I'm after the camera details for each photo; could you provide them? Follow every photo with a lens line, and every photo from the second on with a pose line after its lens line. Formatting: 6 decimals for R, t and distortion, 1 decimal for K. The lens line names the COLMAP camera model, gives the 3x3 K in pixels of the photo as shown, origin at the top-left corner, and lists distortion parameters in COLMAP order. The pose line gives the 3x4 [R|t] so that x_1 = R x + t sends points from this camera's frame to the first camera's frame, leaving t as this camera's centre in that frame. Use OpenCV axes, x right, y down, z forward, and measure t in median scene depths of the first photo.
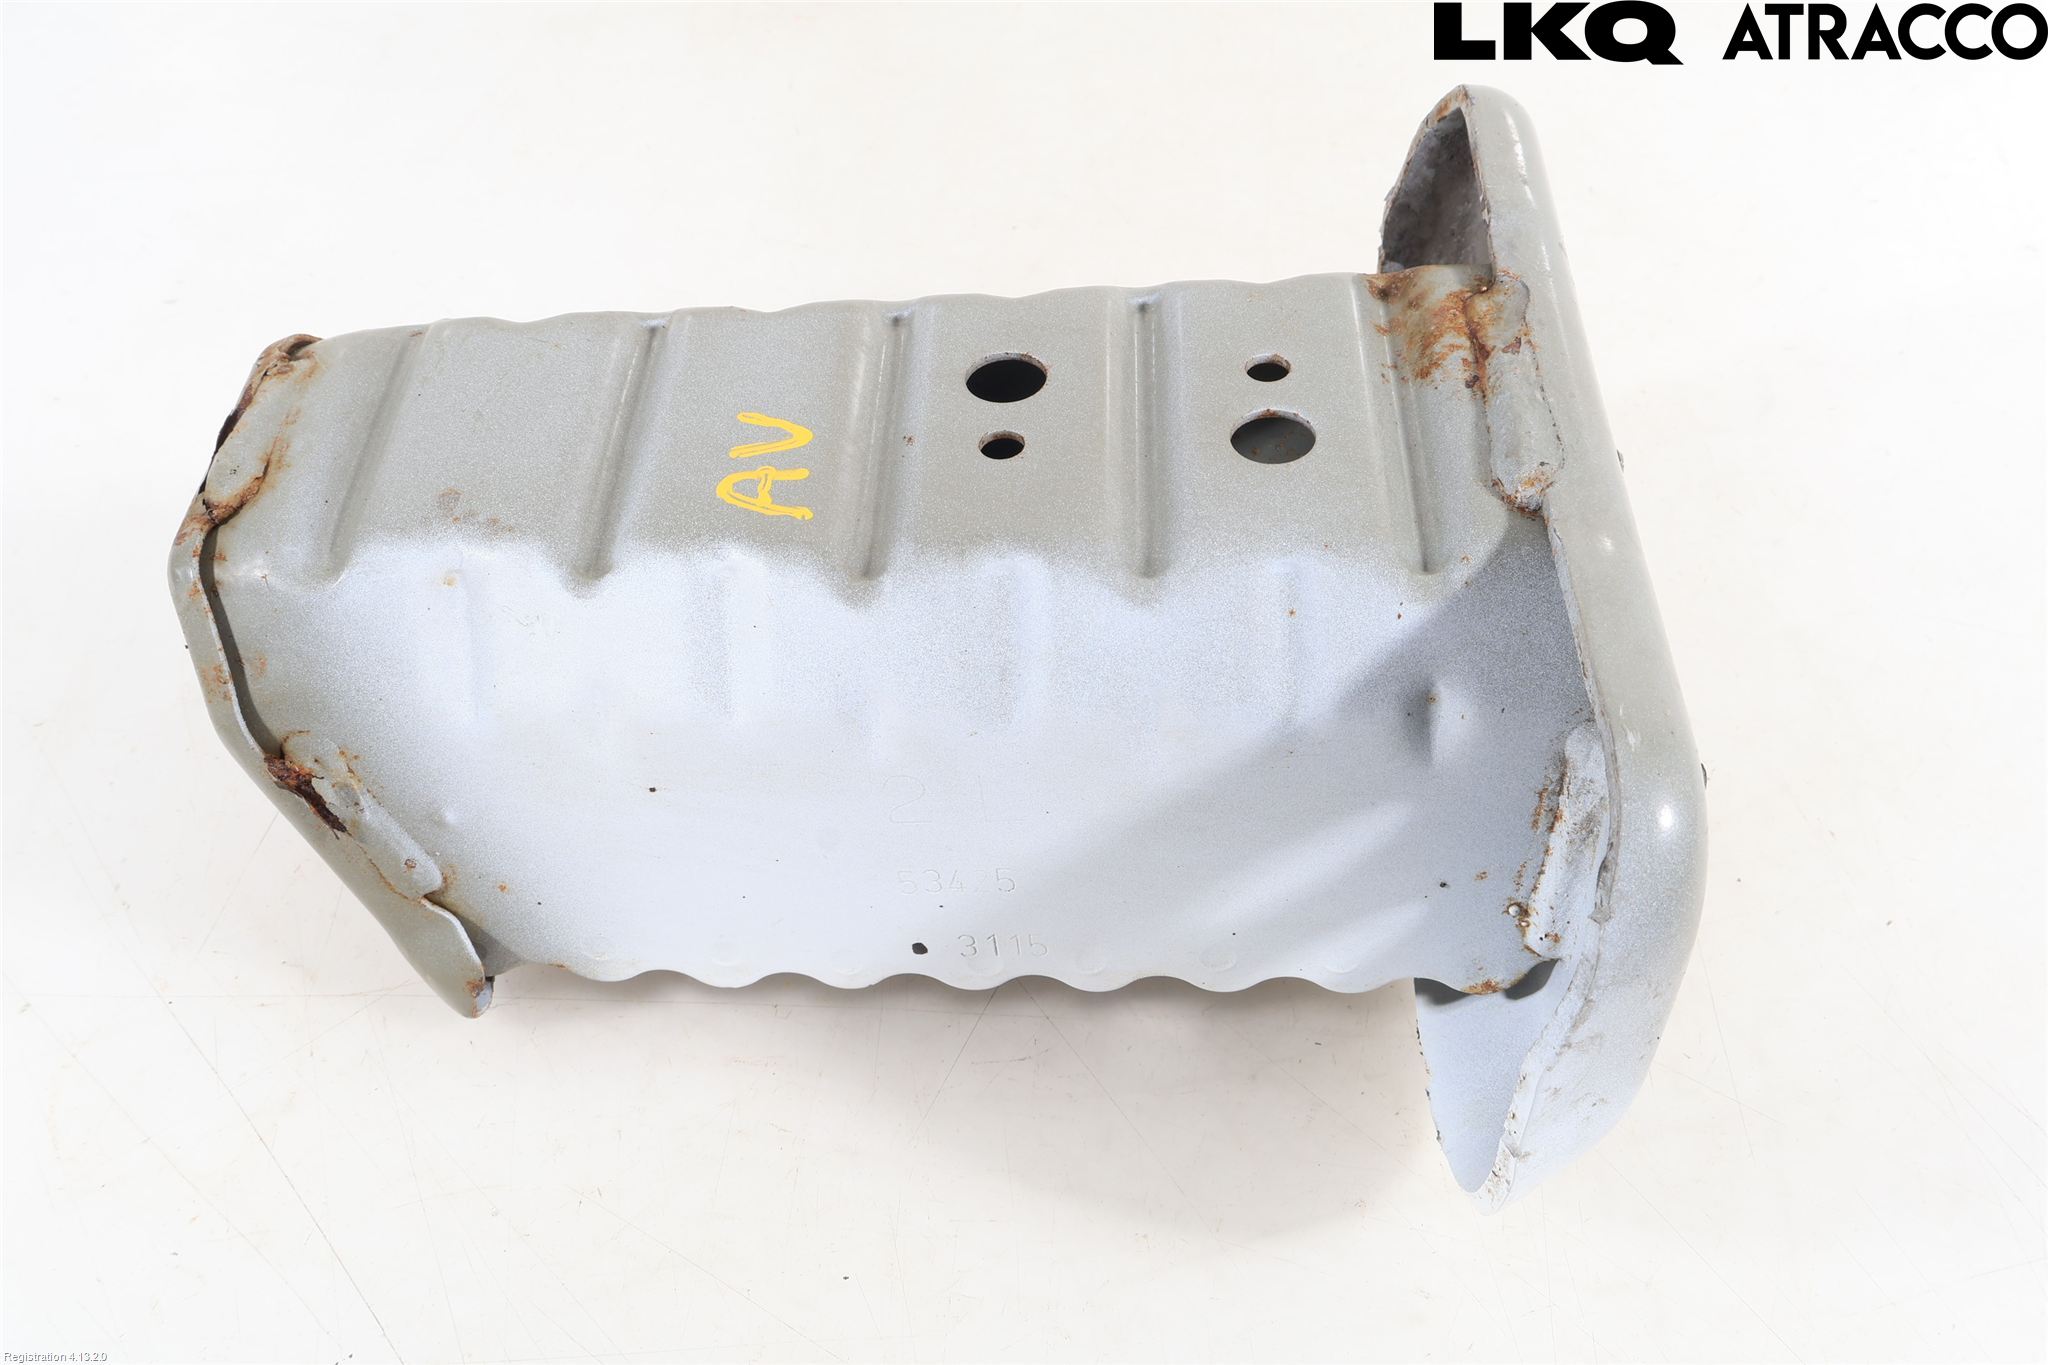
lens RADIAL K [[2072.6, 0, 1024.3], [0, 2072.6, 682.3], [0, 0, 1]] dist [-0.001905, 0.000000]
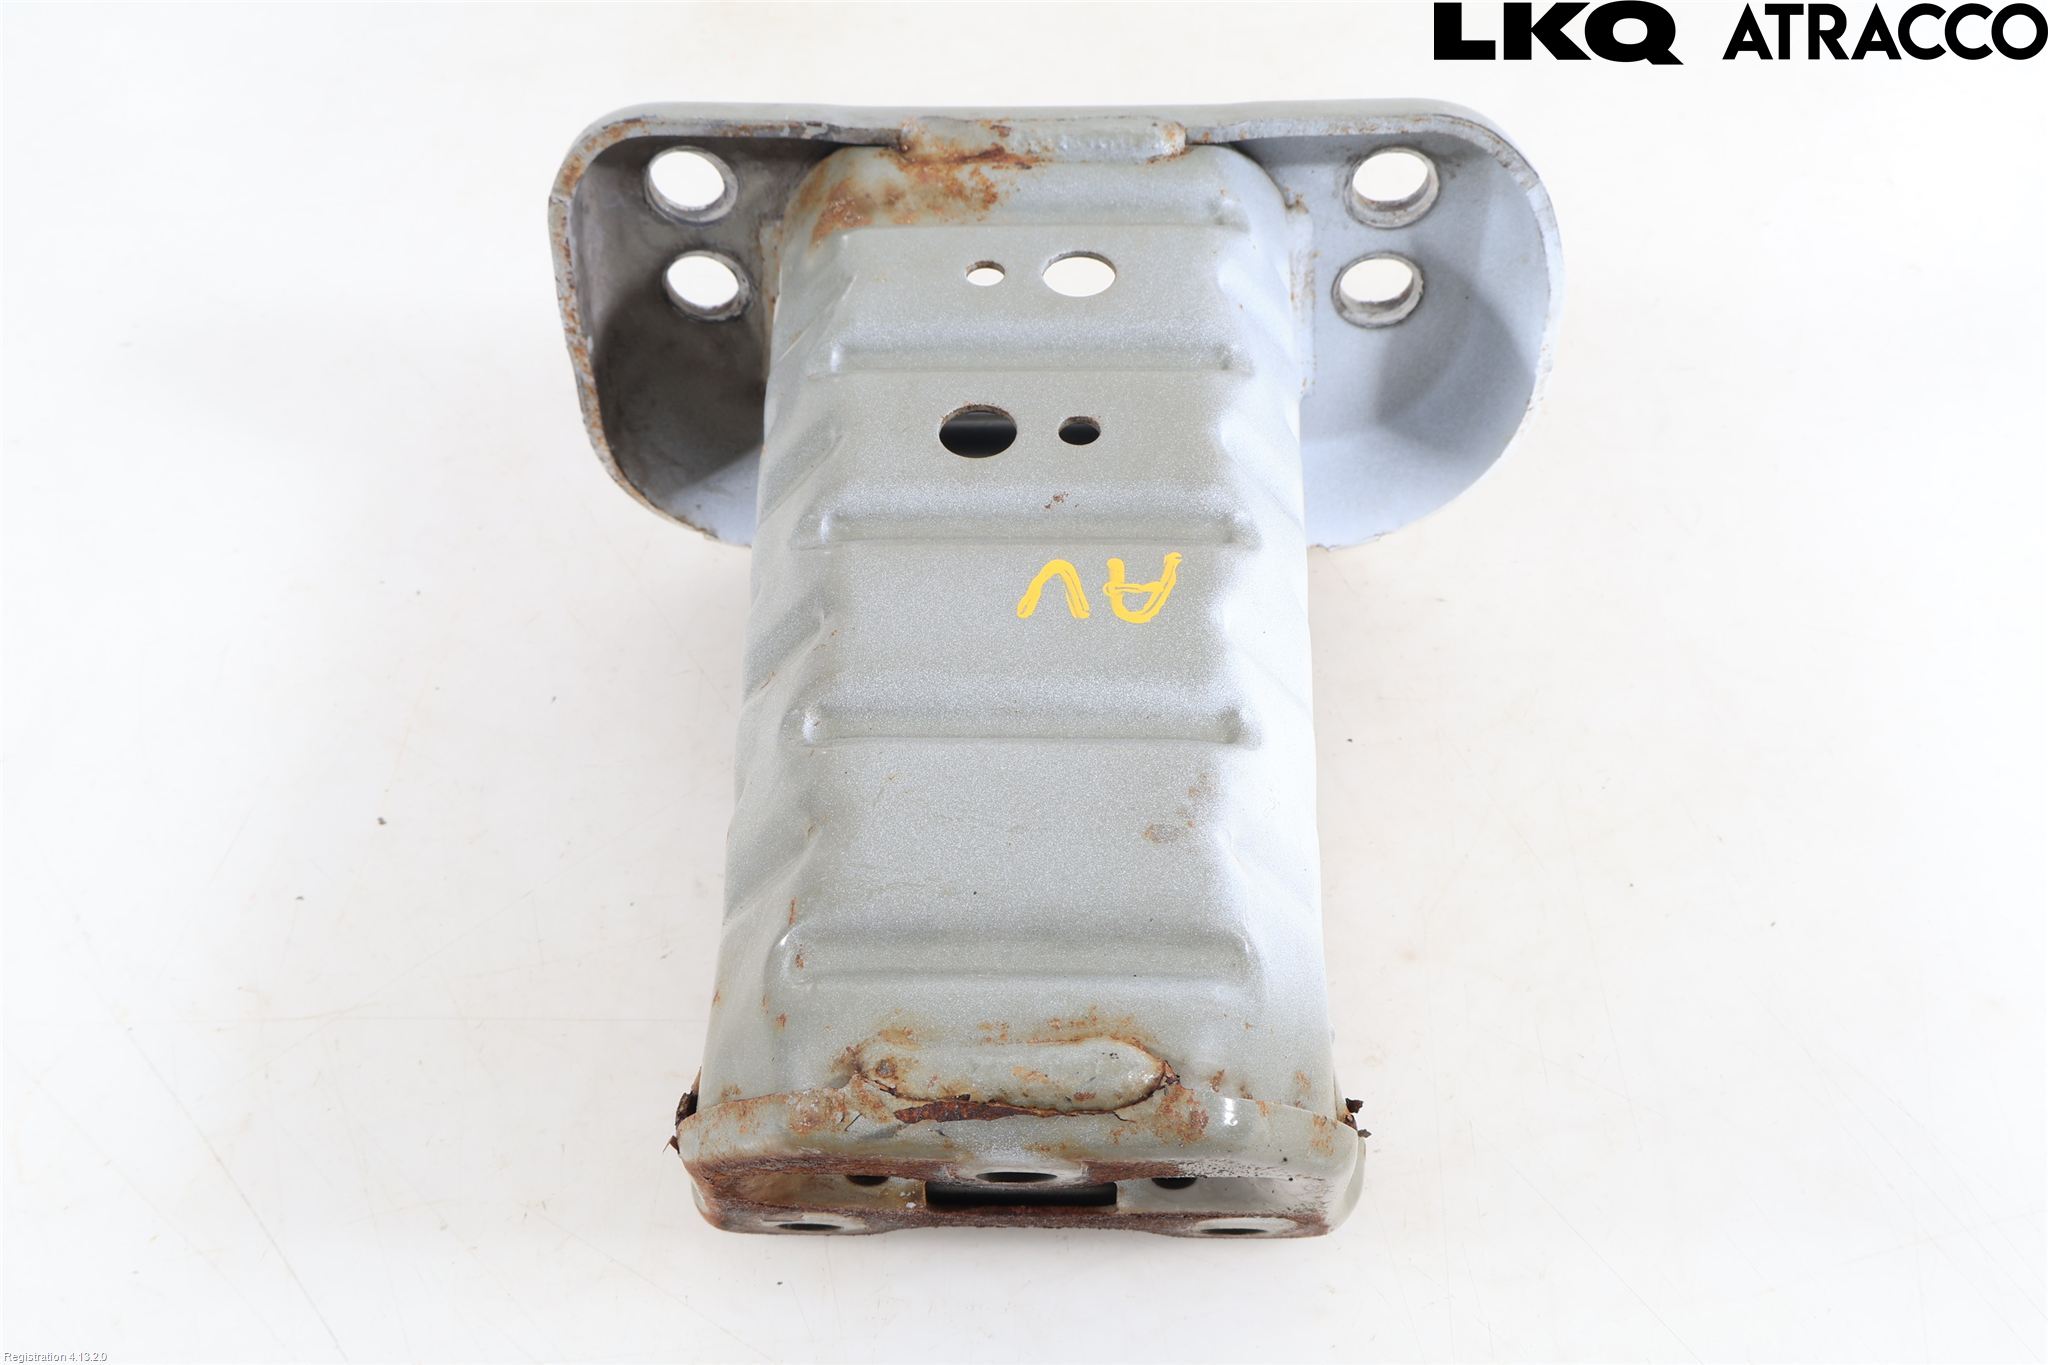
lens RADIAL K [[2072.6, 0, 1021.9], [0, 2072.6, 681.2], [0, 0, 1]] dist [-0.001905, 0.000000]
pose [[-0.011791, -0.708966, 0.705144, -0.851966], [0.737685, 0.469901, 0.484783, -0.591284], [-0.675043, 0.525890, 0.517452, 0.531265]]
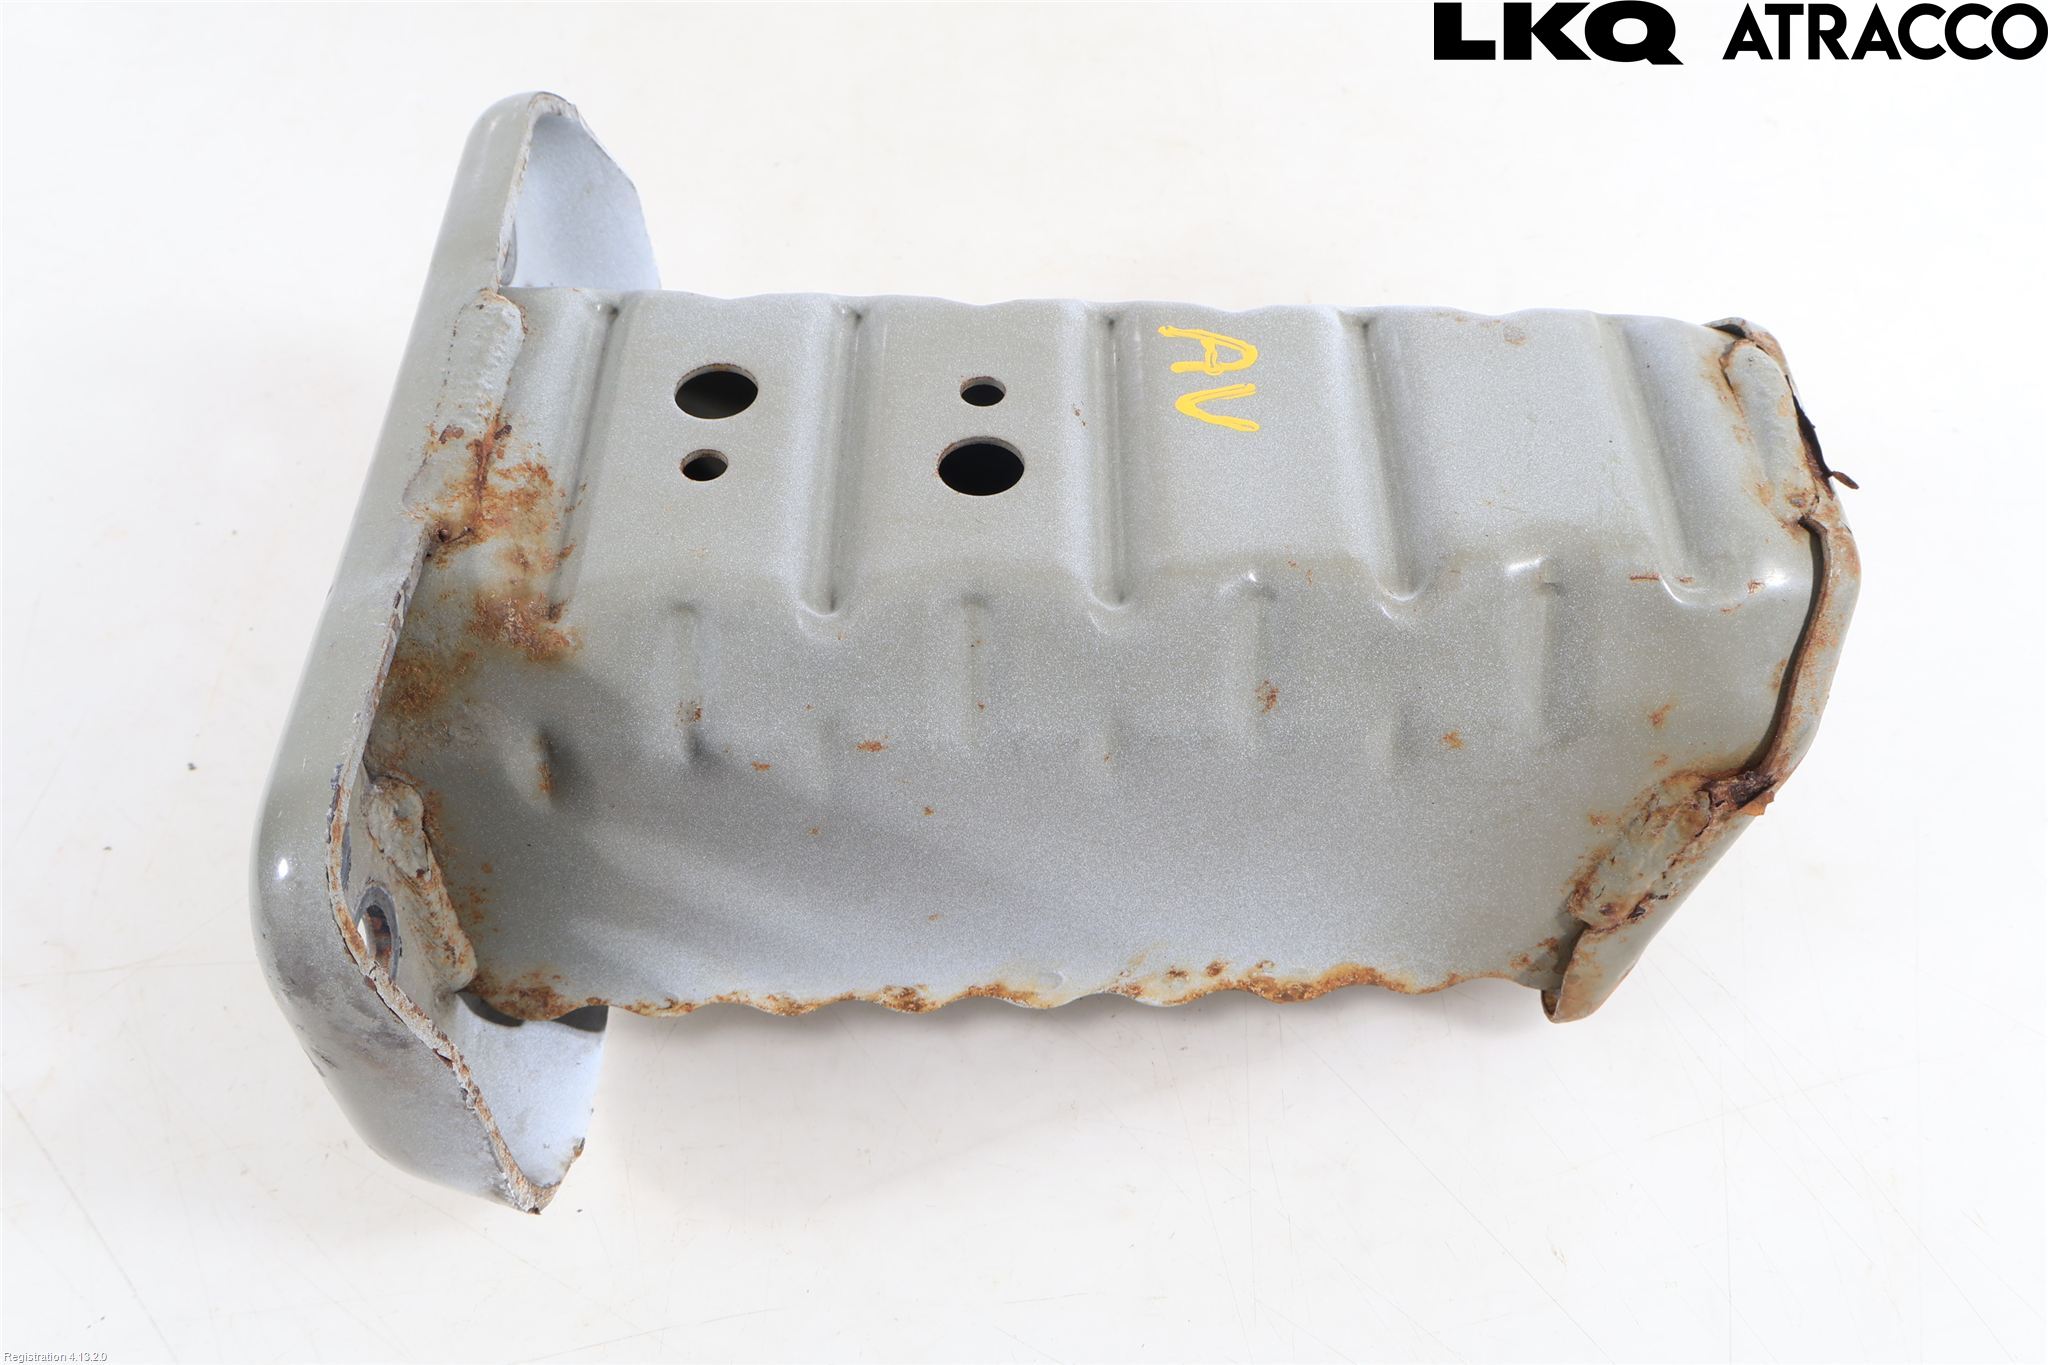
lens RADIAL K [[2072.6, 0, 1026.3], [0, 2072.6, 682.1], [0, 0, 1]] dist [-0.001905, 0.000000]
pose [[-0.997414, 0.065658, 0.029245, -0.051962], [0.022663, -0.098841, 0.994845, -1.125888], [0.068210, 0.992935, 0.097097, 1.038214]]
